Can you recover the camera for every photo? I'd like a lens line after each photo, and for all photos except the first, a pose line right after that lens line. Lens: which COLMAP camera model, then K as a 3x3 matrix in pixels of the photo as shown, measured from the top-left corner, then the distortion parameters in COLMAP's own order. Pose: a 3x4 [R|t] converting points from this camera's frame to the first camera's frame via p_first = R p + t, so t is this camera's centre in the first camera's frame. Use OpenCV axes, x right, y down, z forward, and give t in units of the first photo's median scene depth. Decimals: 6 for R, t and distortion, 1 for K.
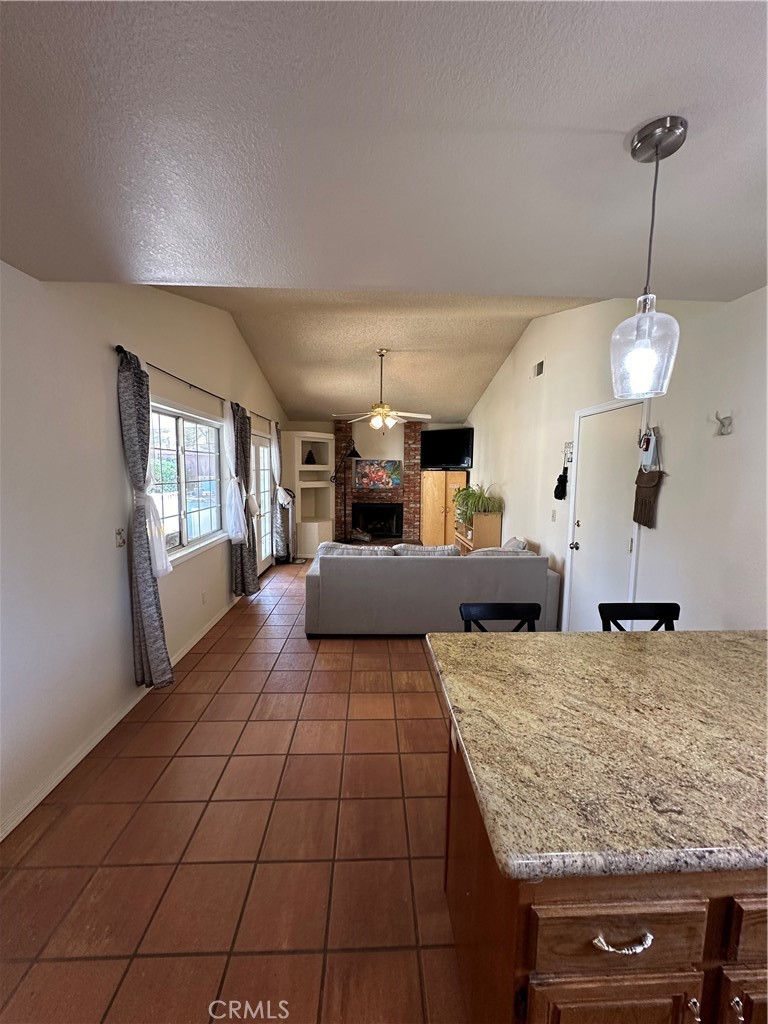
lens RADIAL K [[408.7, 0, 387.3], [0, 408.7, 512.2], [0, 0, 1]] dist [-0.000779, 0.000074]
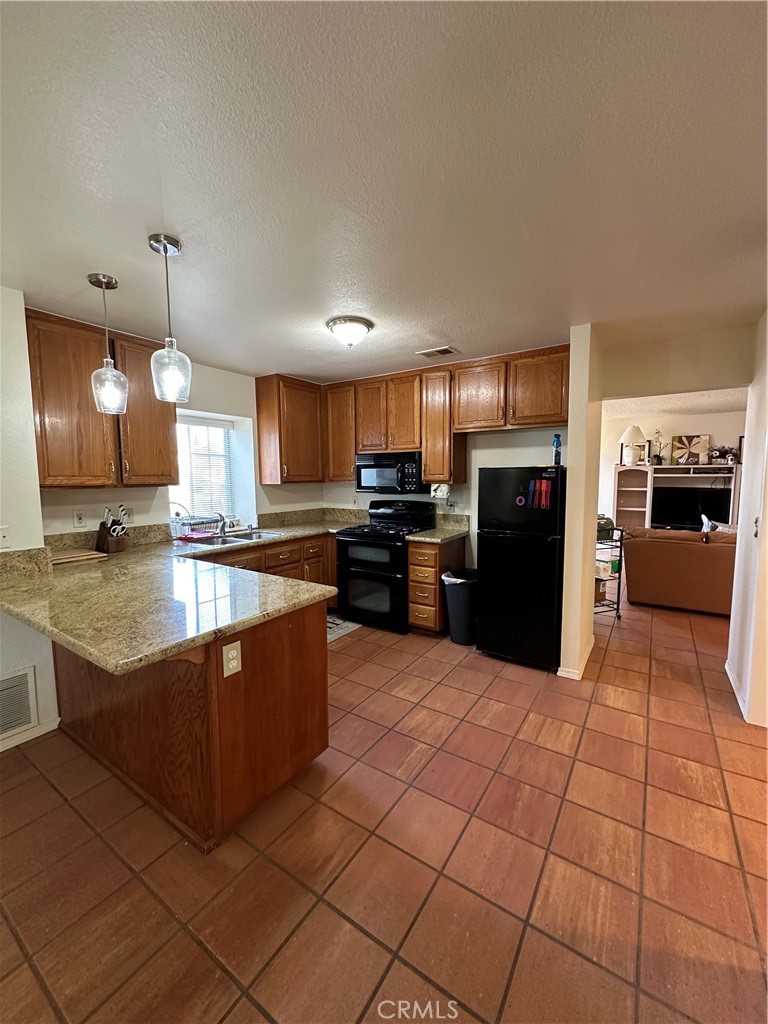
lens RADIAL K [[408.7, 0, 387.3], [0, 408.7, 512.2], [0, 0, 1]] dist [-0.000779, 0.000074]
pose [[-0.815767, -0.056387, 0.575625, -0.916903], [0.059536, 0.981763, 0.180545, -0.086705], [-0.575308, 0.181553, -0.797533, 1.696565]]
